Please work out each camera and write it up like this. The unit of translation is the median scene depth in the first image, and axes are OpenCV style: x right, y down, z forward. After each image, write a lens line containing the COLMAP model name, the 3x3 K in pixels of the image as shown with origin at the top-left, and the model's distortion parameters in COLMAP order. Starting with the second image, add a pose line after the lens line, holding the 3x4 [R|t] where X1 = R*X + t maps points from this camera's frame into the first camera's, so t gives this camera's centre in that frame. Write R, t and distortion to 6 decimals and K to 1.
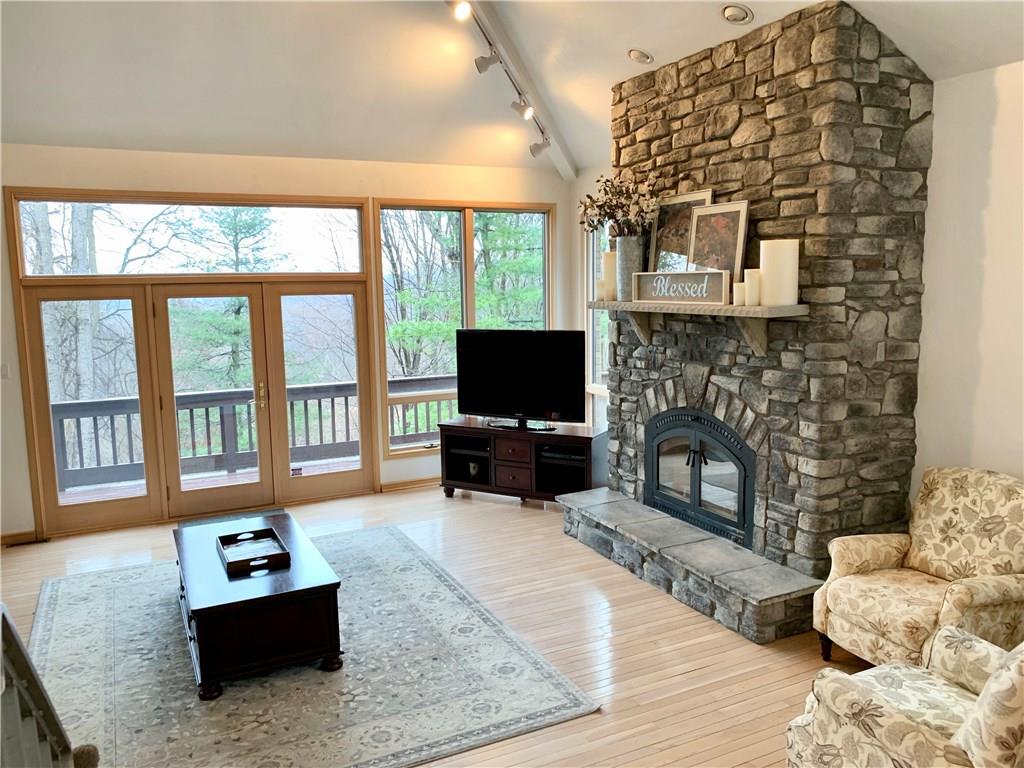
lens RADIAL K [[789.5, 0, 514.2], [0, 789.5, 386.2], [0, 0, 1]] dist [0.006099, -0.020090]
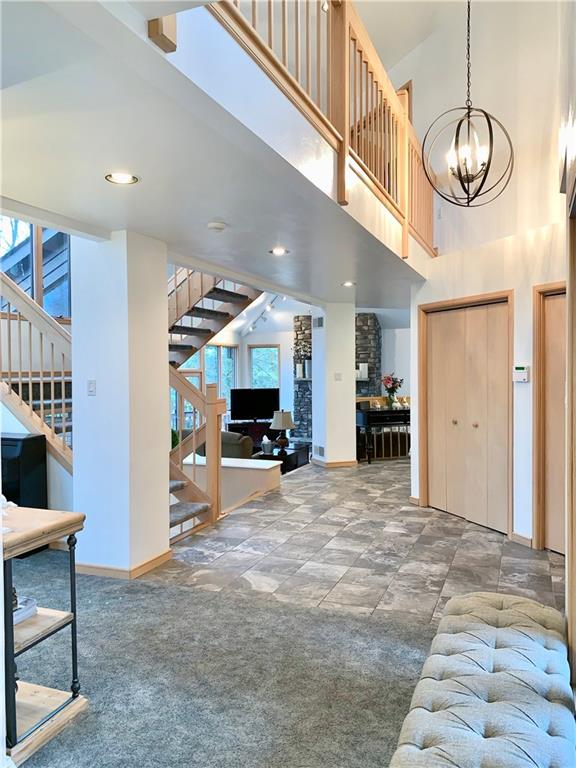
lens RADIAL K [[592.1, 0, 287.1], [0, 592.1, 383.4], [0, 0, 1]] dist [0.006099, -0.020090]
pose [[0.751563, -0.010052, 0.659585, -1.575876], [0.085526, 0.992929, -0.082320, 0.117425], [-0.654094, 0.118280, 0.747109, -0.853571]]
